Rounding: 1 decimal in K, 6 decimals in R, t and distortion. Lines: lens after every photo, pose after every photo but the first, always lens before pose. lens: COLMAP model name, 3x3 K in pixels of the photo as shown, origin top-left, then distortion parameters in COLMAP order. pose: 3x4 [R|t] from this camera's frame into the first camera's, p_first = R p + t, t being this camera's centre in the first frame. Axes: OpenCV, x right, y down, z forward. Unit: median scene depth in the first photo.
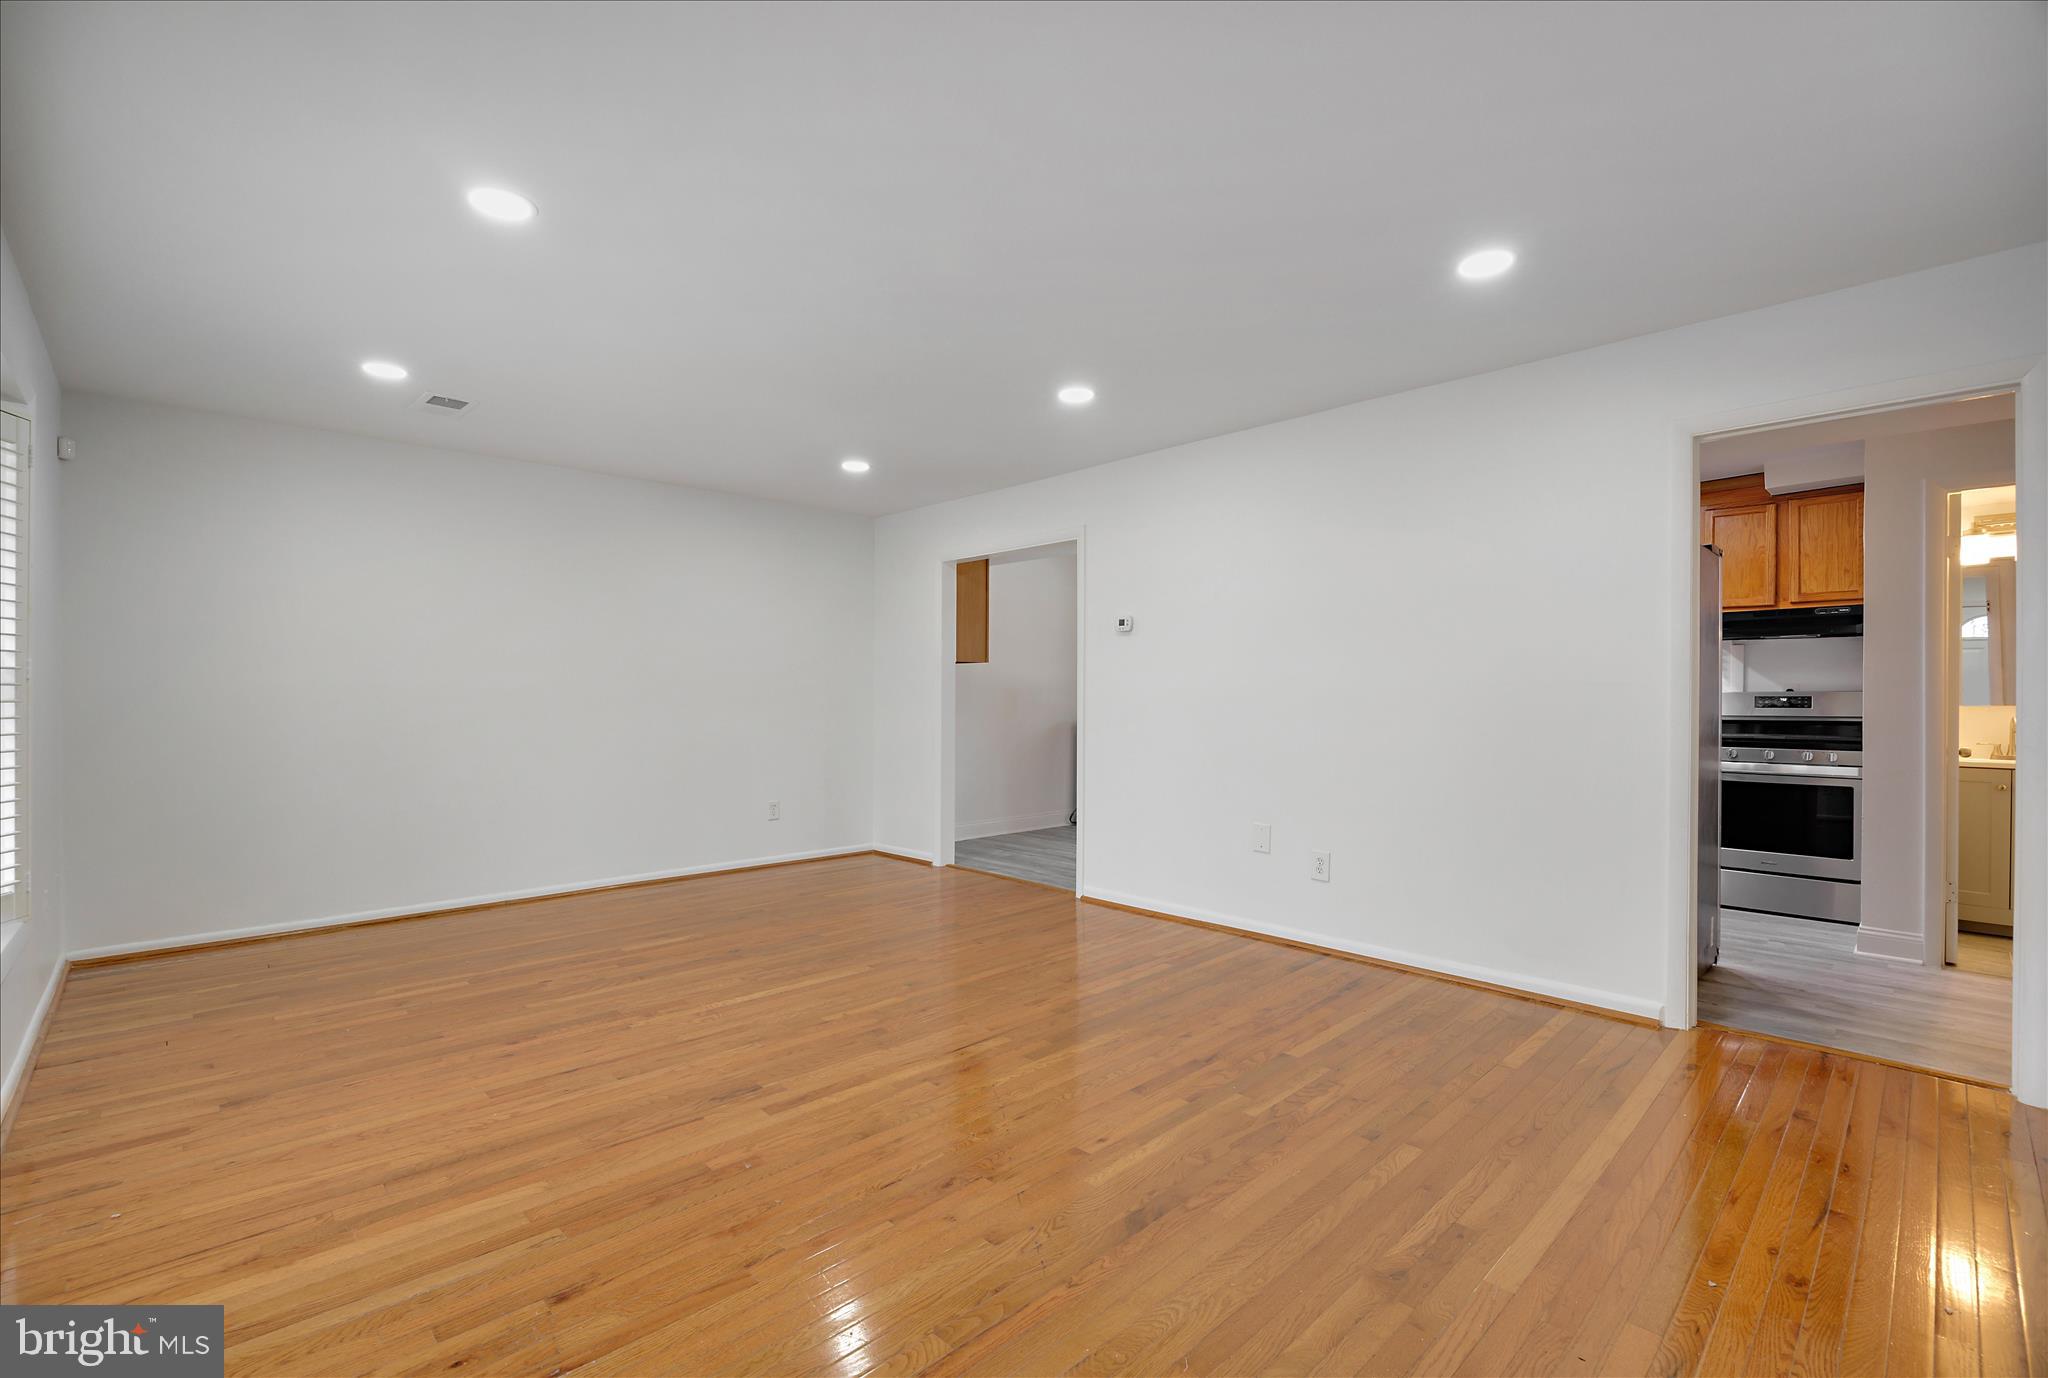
lens RADIAL K [[886.5, 0, 1029.3], [0, 886.5, 693.5], [0, 0, 1]] dist [-0.008232, 0.000943]
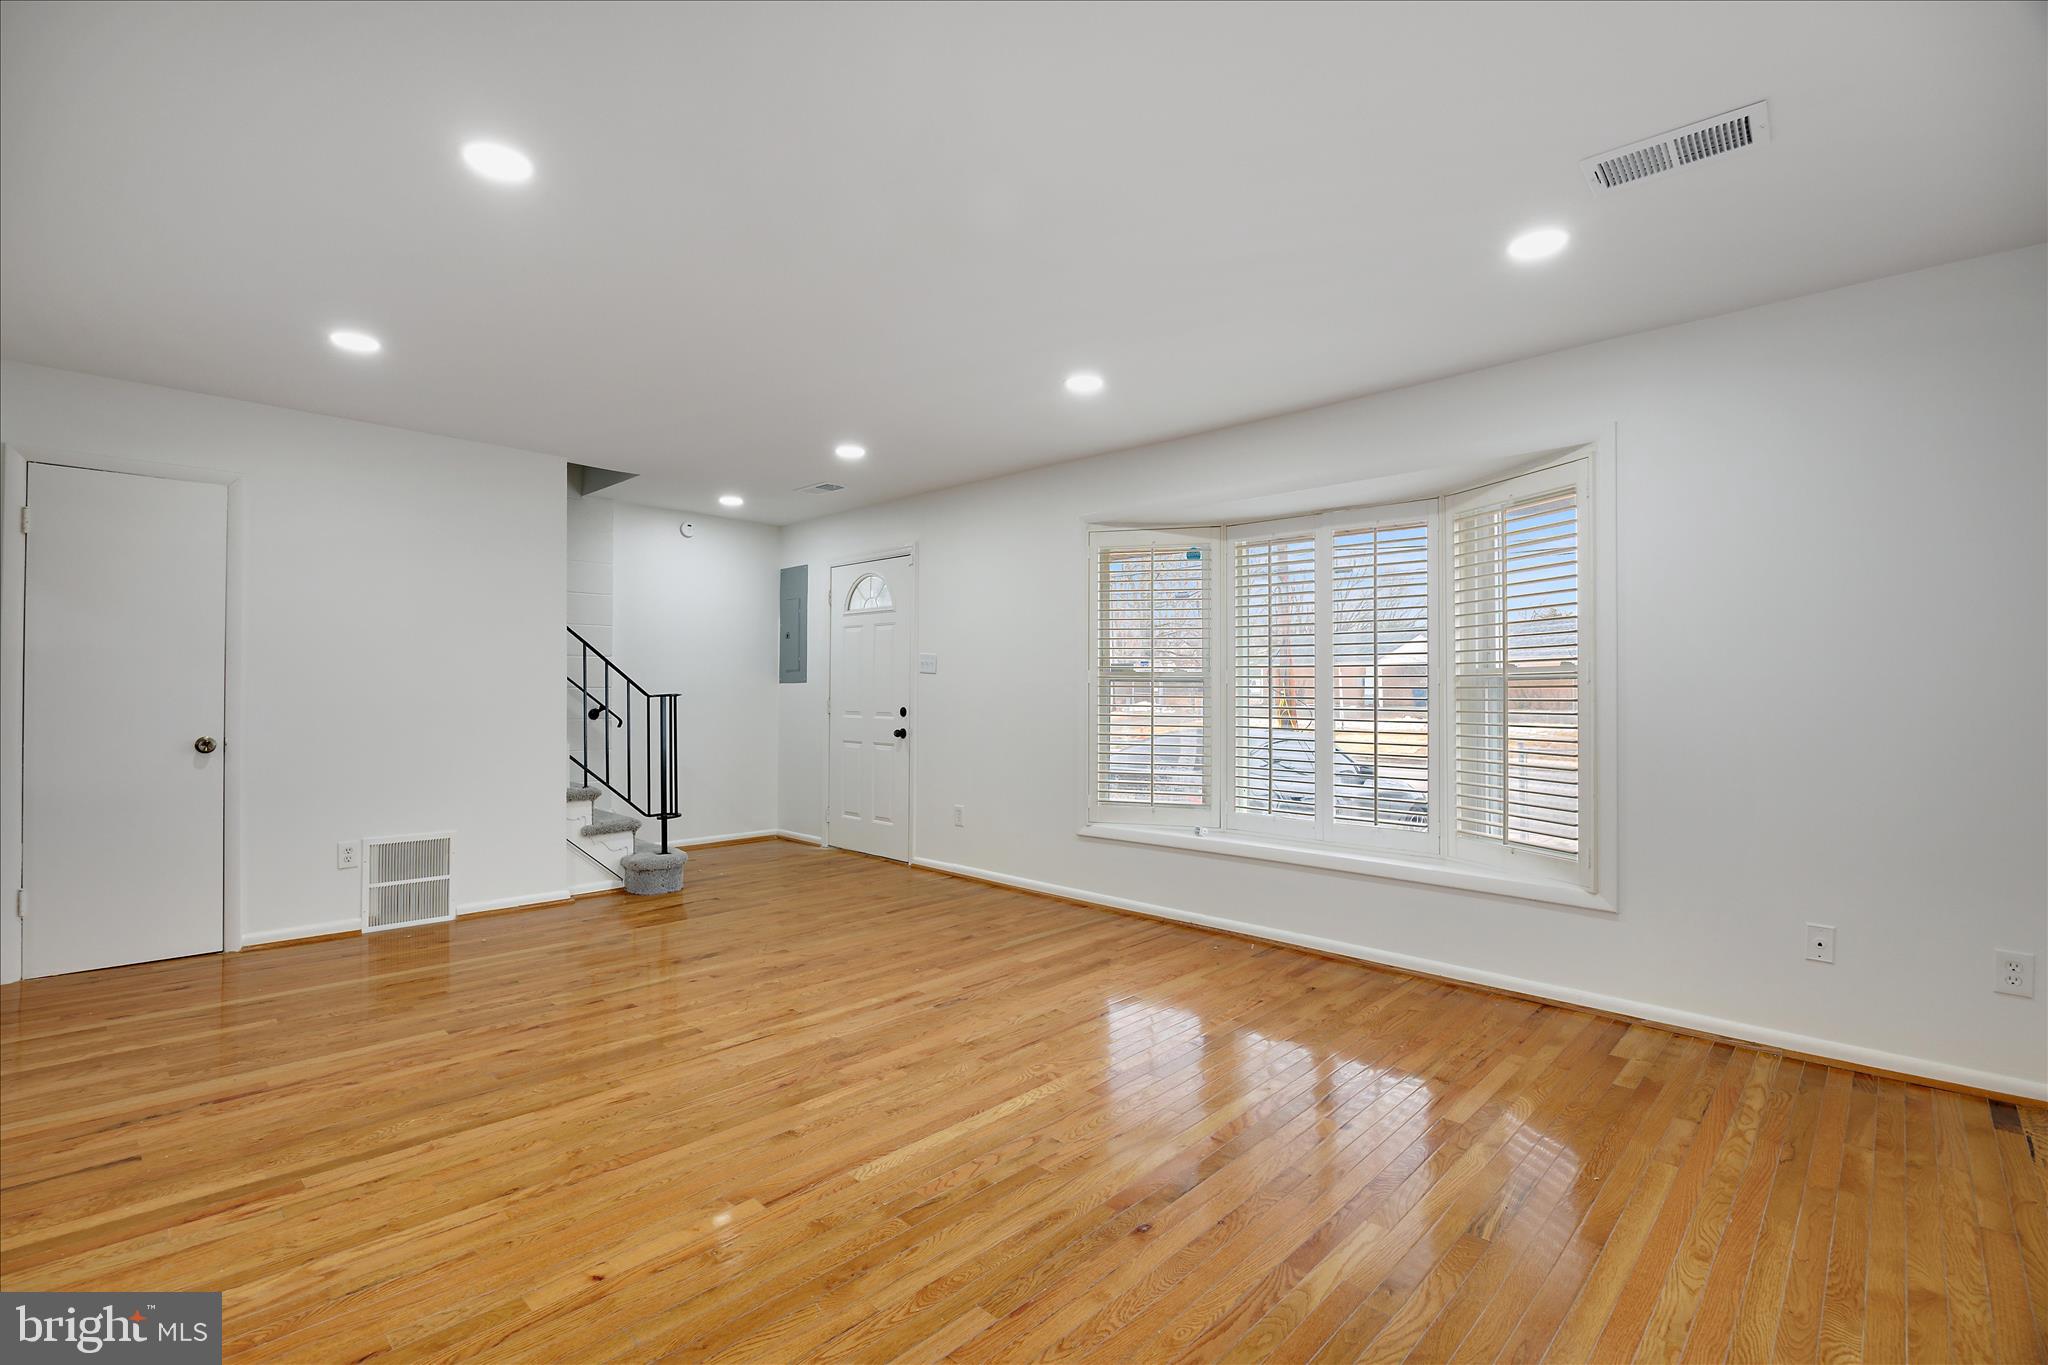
lens RADIAL K [[907.4, 0, 1002.3], [0, 907.4, 671.4], [0, 0, 1]] dist [-0.010014, 0.000892]
pose [[-0.999952, -0.003727, -0.009031, -0.321716], [-0.003479, 0.999621, -0.027326, 0.008362], [0.009129, -0.027294, -0.999586, 1.904740]]
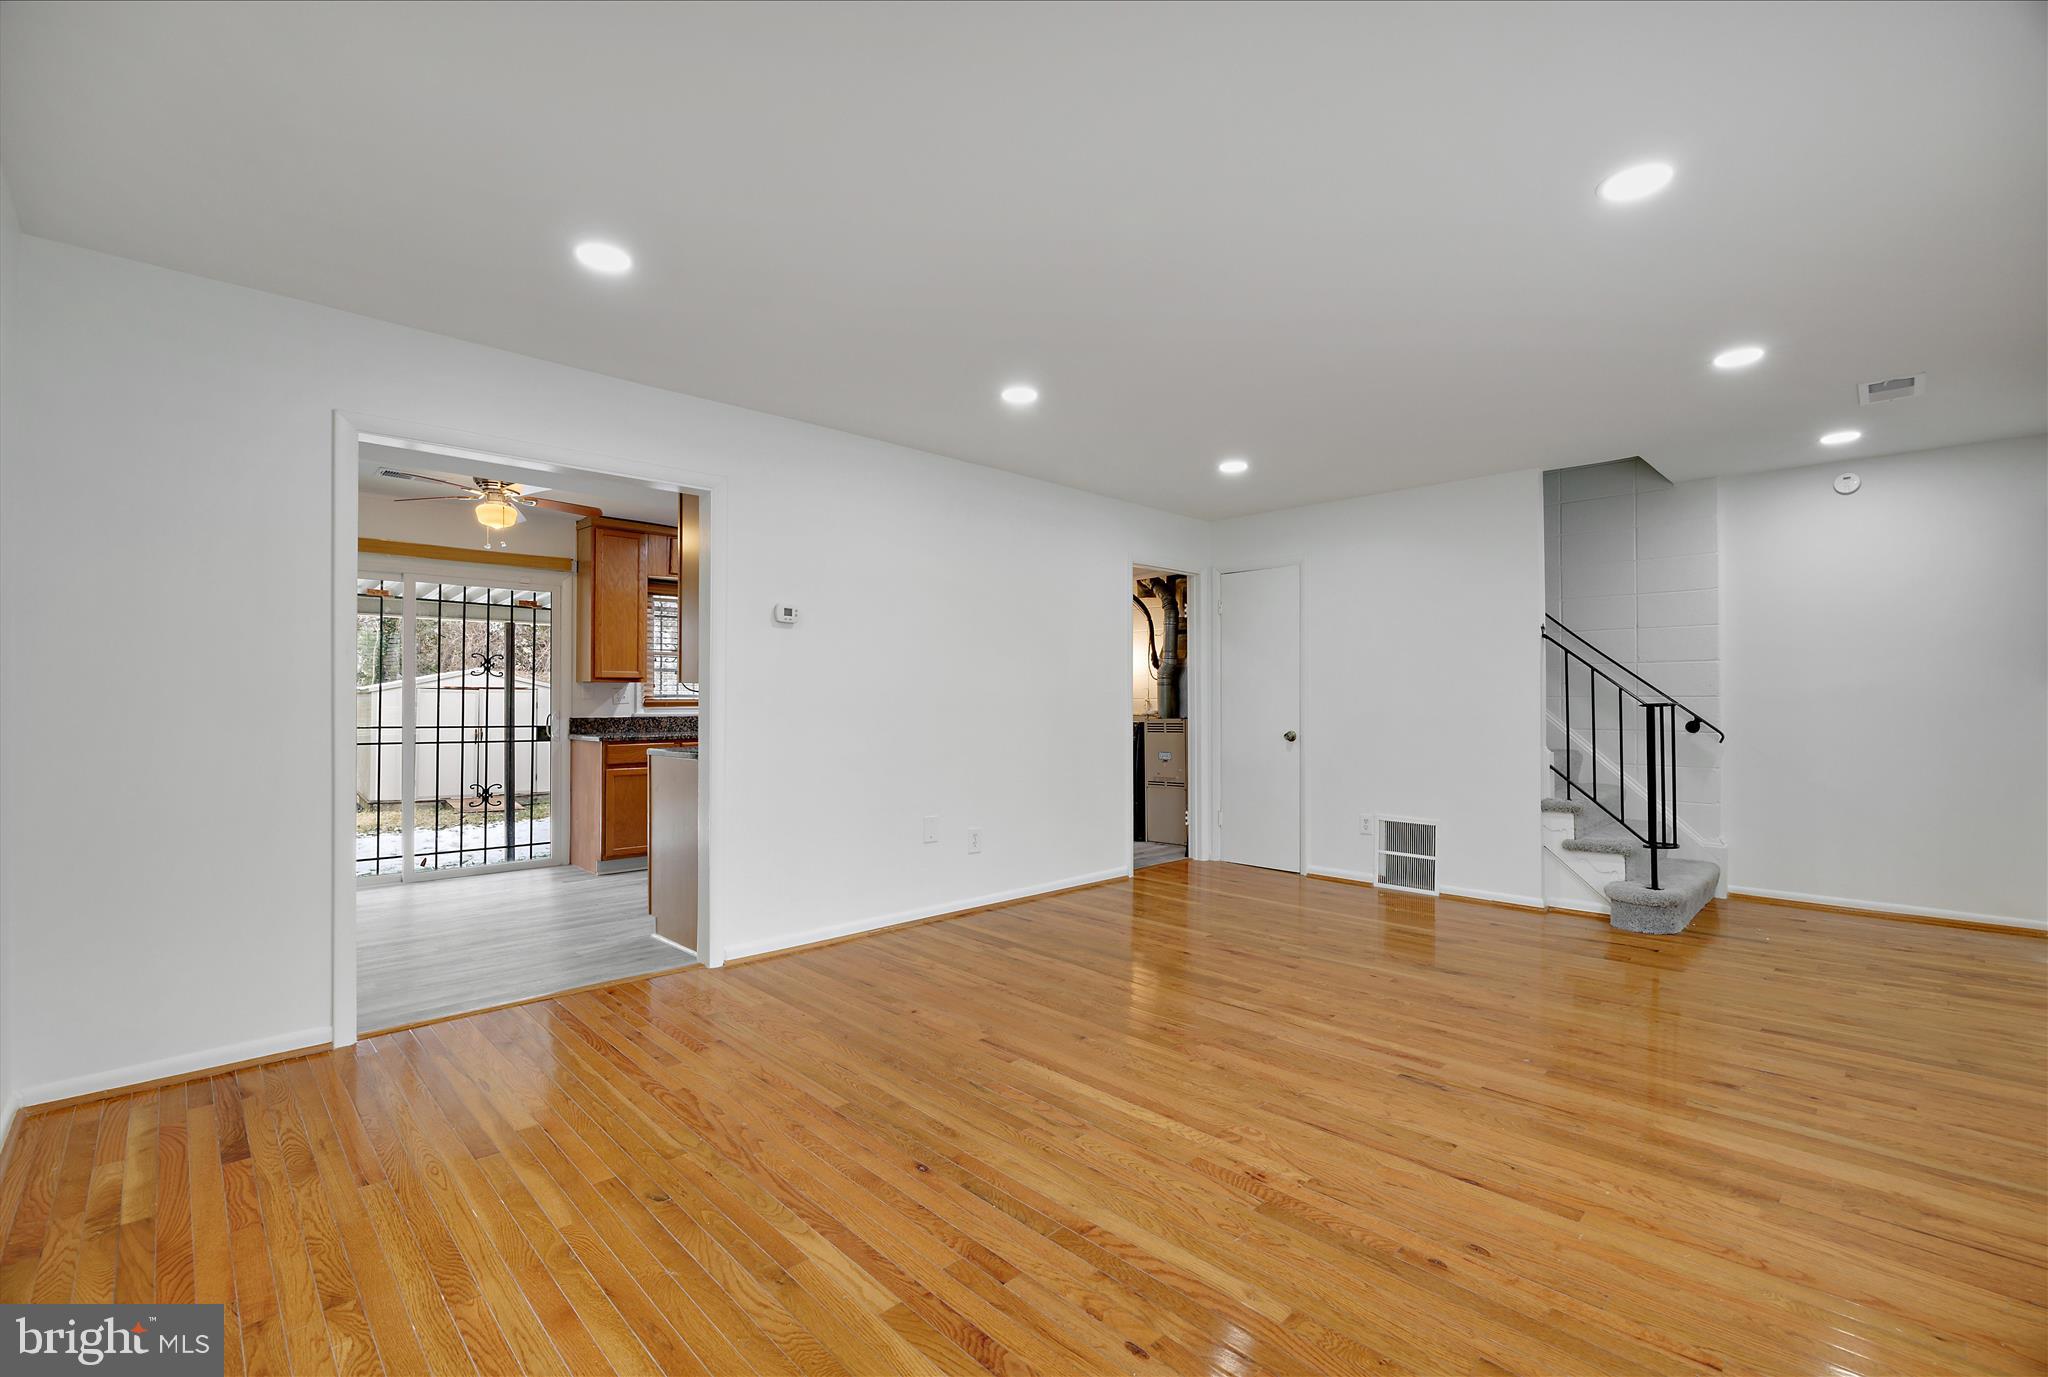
lens RADIAL K [[886.5, 0, 1032.7], [0, 886.5, 708.8], [0, 0, 1]] dist [-0.008232, 0.000943]
pose [[-0.005060, -0.006450, 0.999966, -1.107031], [-0.003483, 0.999973, 0.006432, 0.012481], [-0.999981, -0.003450, -0.005083, 1.196736]]
